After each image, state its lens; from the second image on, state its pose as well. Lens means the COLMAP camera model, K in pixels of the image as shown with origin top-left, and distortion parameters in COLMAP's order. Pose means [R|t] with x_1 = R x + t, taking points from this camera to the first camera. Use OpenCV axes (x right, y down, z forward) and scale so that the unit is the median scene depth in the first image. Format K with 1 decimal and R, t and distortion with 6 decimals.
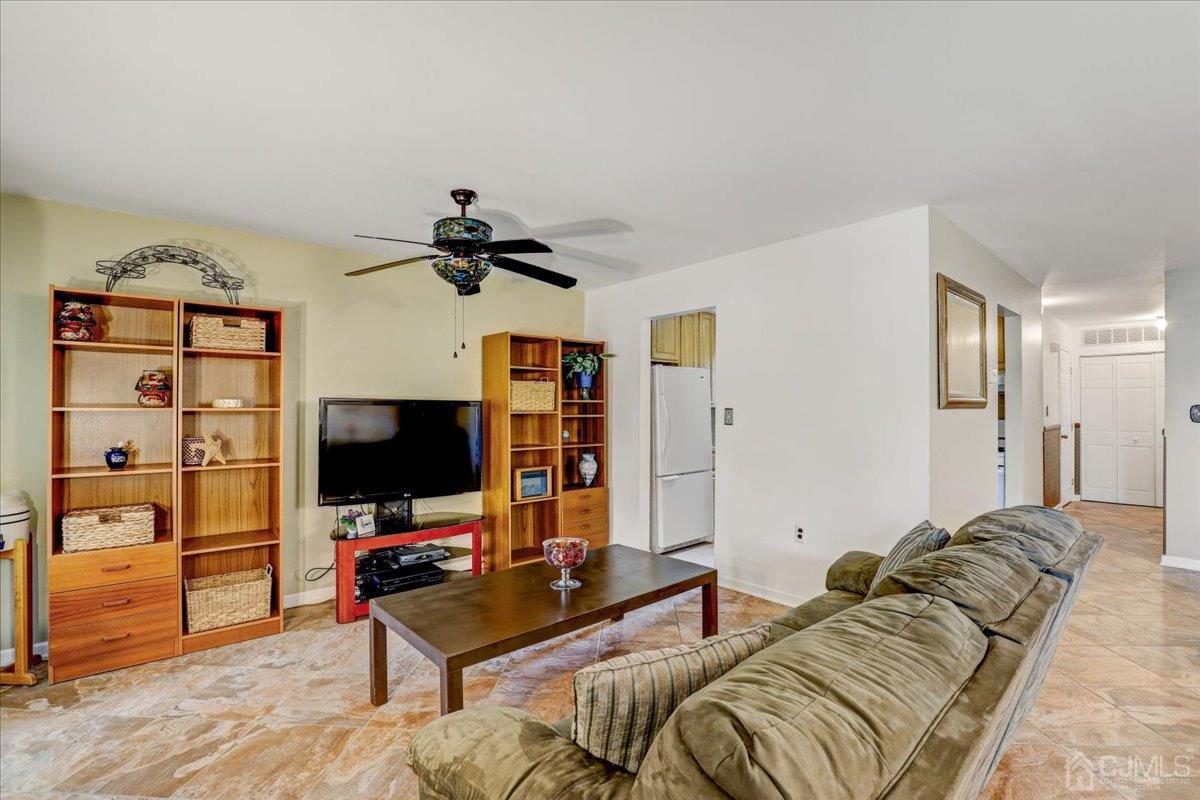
lens RADIAL K [[556.0, 0, 600.1], [0, 556.0, 393.0], [0, 0, 1]] dist [-0.039559, 0.009068]
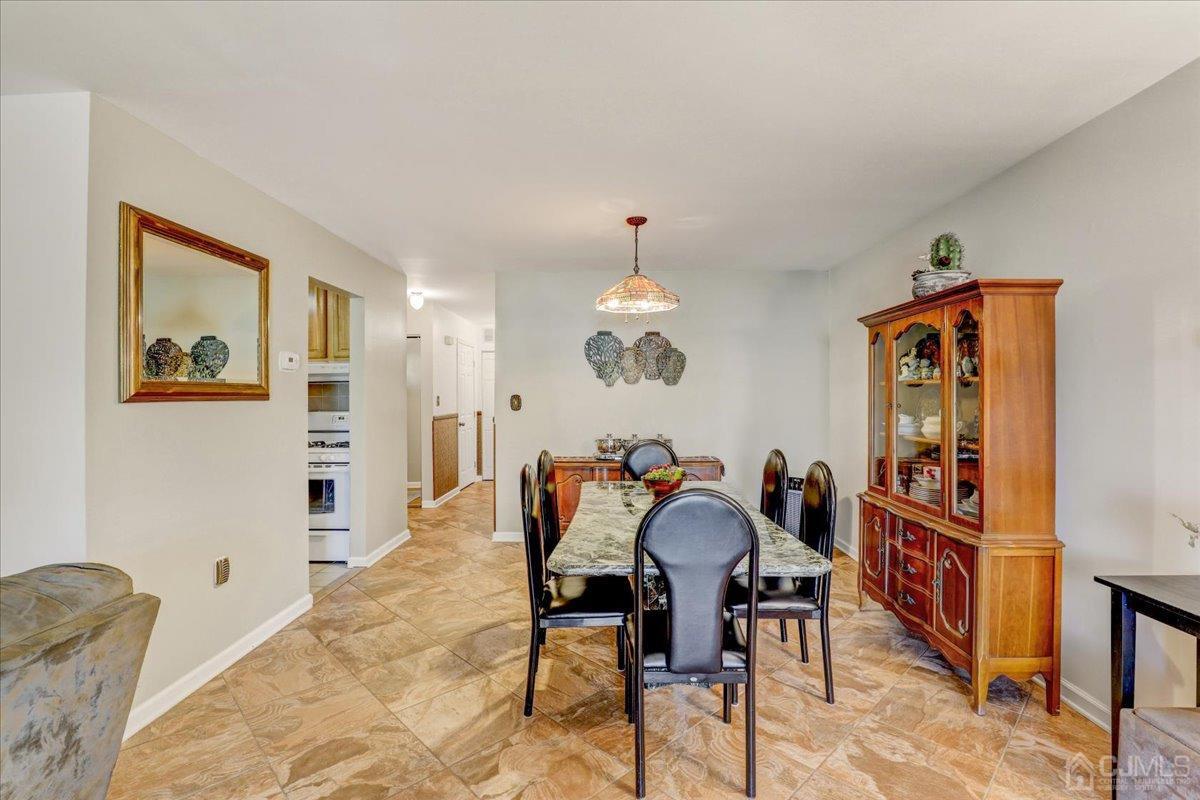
lens RADIAL K [[556.0, 0, 600.1], [0, 556.0, 393.0], [0, 0, 1]] dist [-0.039559, 0.009068]
pose [[0.680888, 0.001132, 0.732386, 0.444764], [-0.015665, 0.999793, 0.013018, -0.001320], [-0.732220, -0.020337, 0.680765, 0.091764]]
